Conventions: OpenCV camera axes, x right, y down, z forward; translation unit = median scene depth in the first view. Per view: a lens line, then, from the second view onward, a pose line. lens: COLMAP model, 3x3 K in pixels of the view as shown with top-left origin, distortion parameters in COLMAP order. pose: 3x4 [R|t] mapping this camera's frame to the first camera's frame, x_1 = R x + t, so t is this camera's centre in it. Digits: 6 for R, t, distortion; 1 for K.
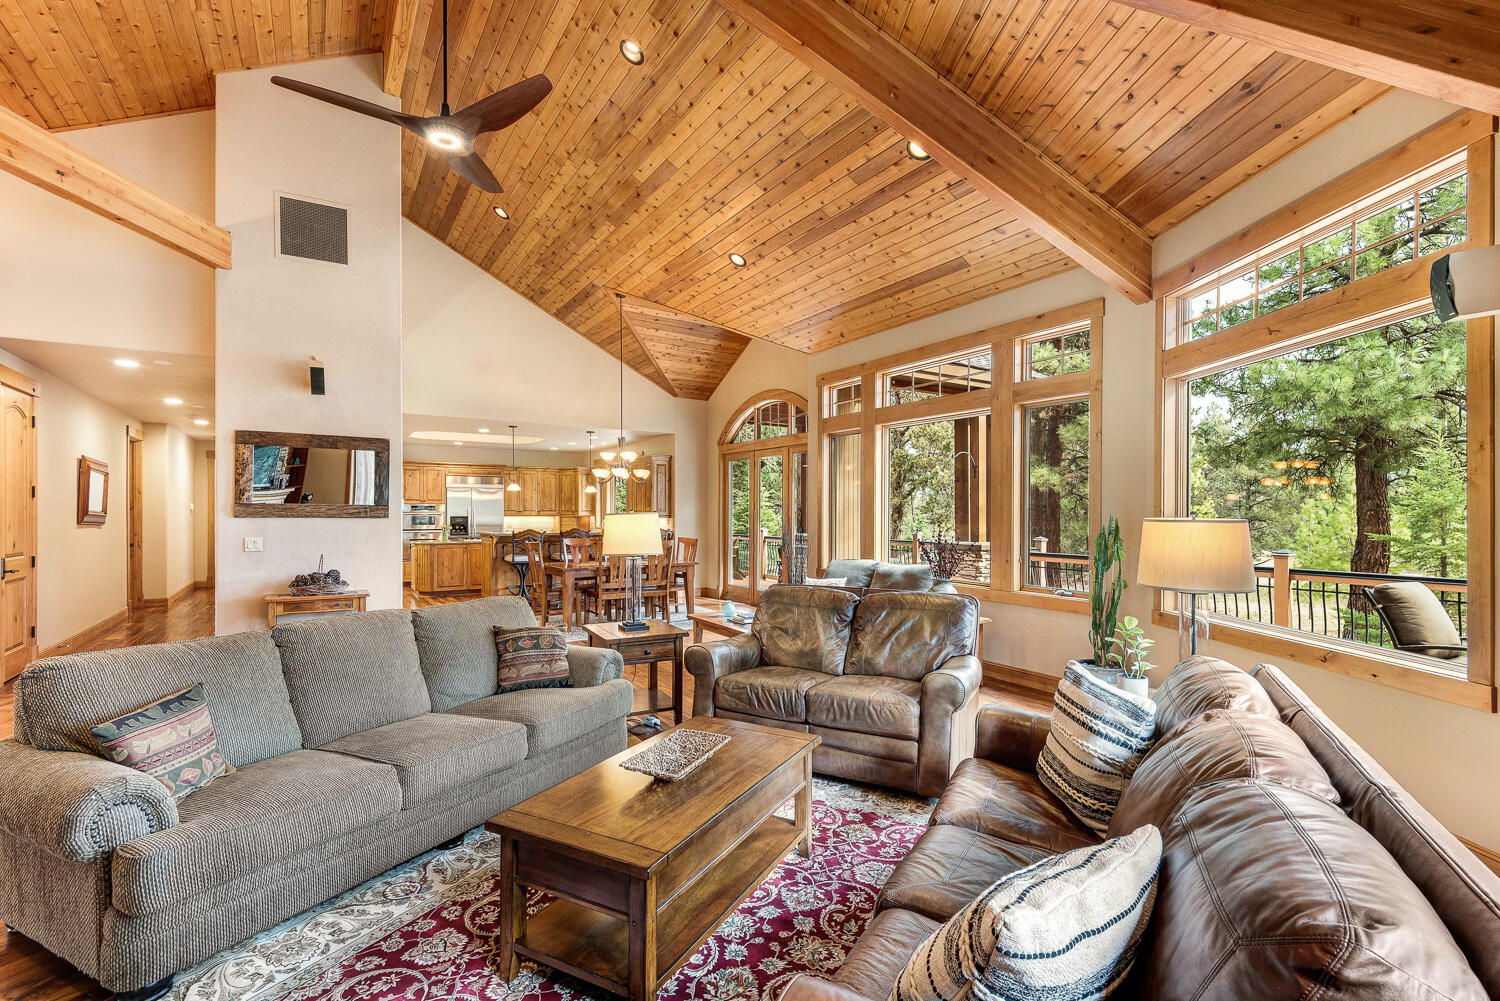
lens RADIAL K [[685.2, 0, 743.5], [0, 685.2, 515.3], [0, 0, 1]] dist [0.030420, -0.015564]
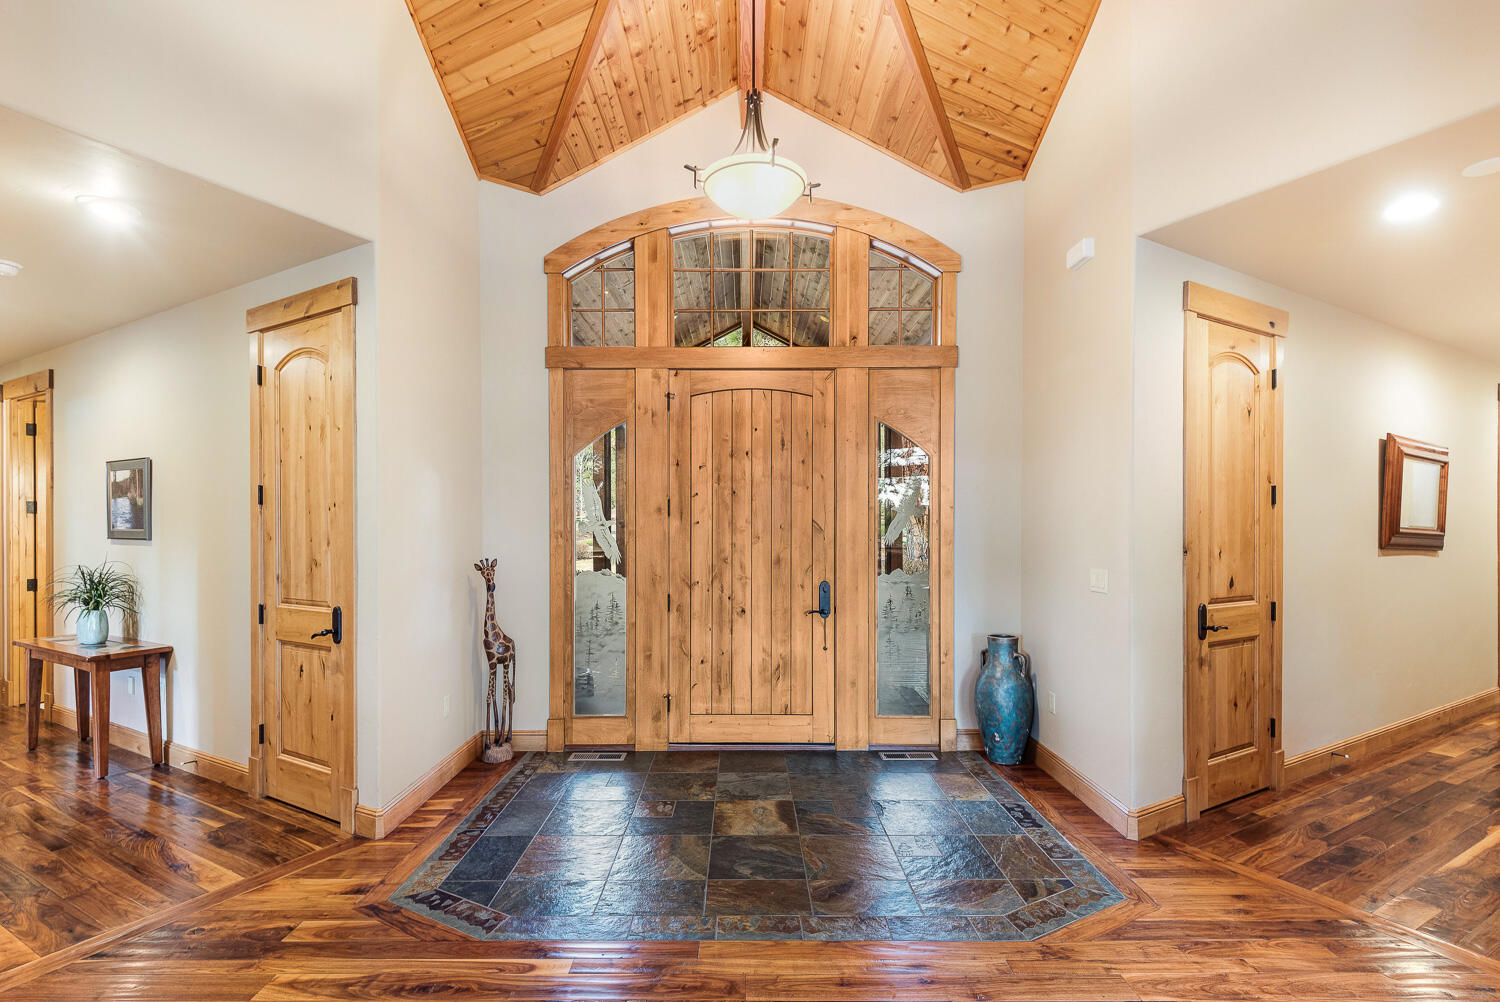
lens RADIAL K [[685.2, 0, 747.8], [0, 685.2, 516.1], [0, 0, 1]] dist [0.030420, -0.015564]
pose [[-0.029266, -0.016156, -0.999441, -0.253097], [-0.004647, 0.999861, -0.016026, -0.002335], [0.999561, 0.004175, -0.029337, 0.350750]]
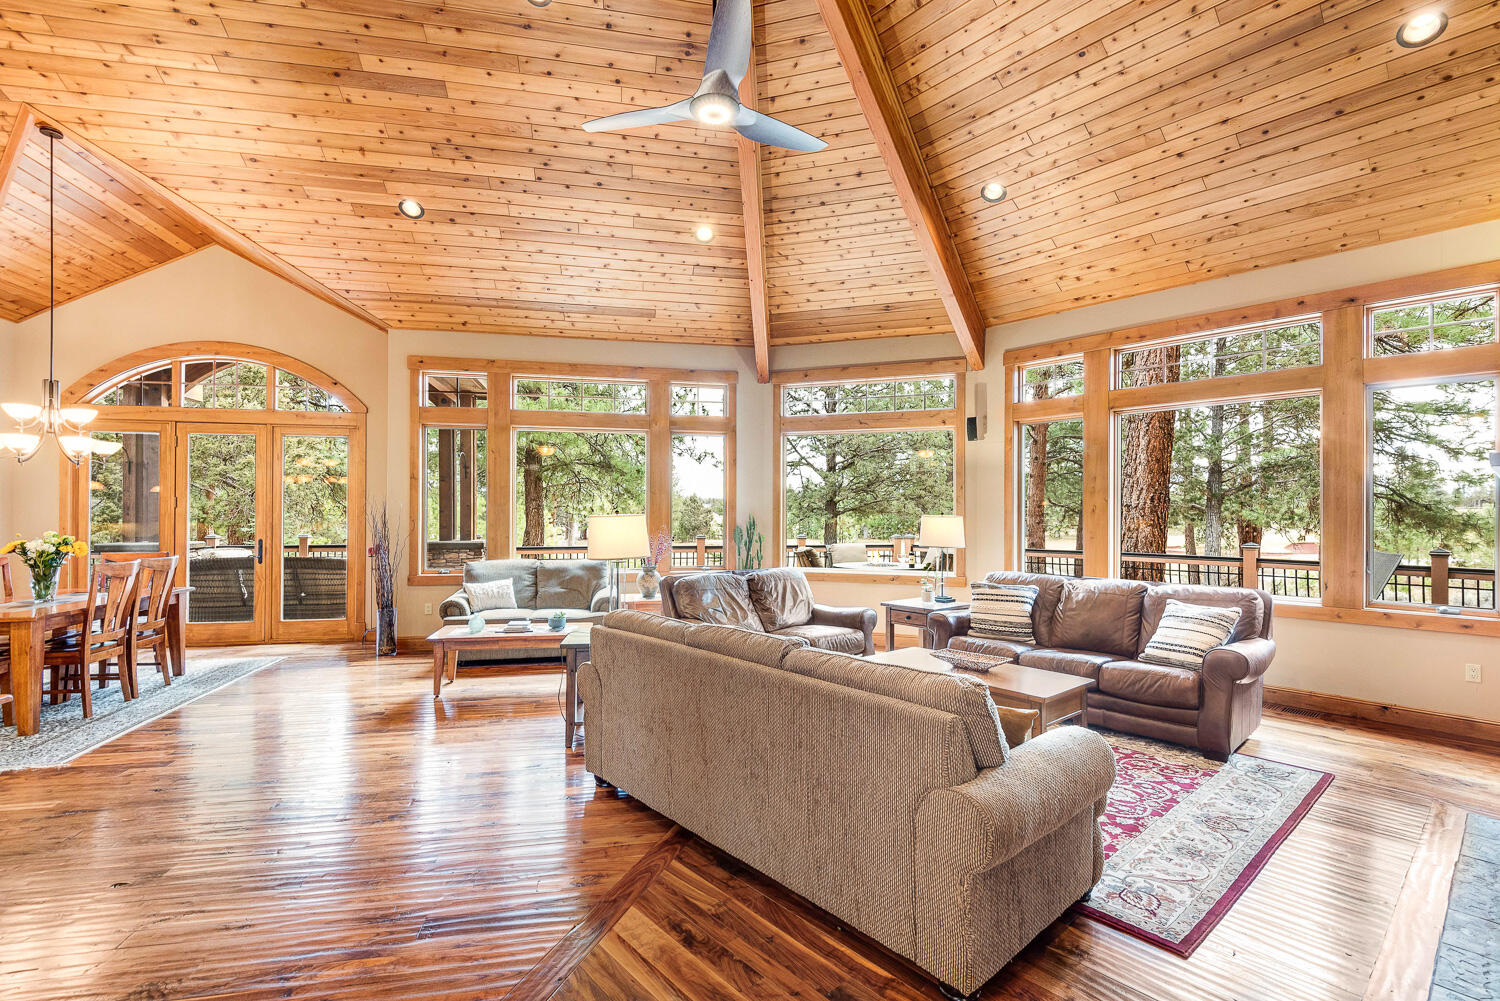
lens RADIAL K [[685.2, 0, 746.4], [0, 685.2, 505.6], [0, 0, 1]] dist [0.030420, -0.015564]
pose [[0.341478, 0.005321, 0.939875, -0.455133], [0.004192, 0.999965, -0.007184, -0.002811], [-0.939880, 0.006393, 0.341444, 0.231934]]
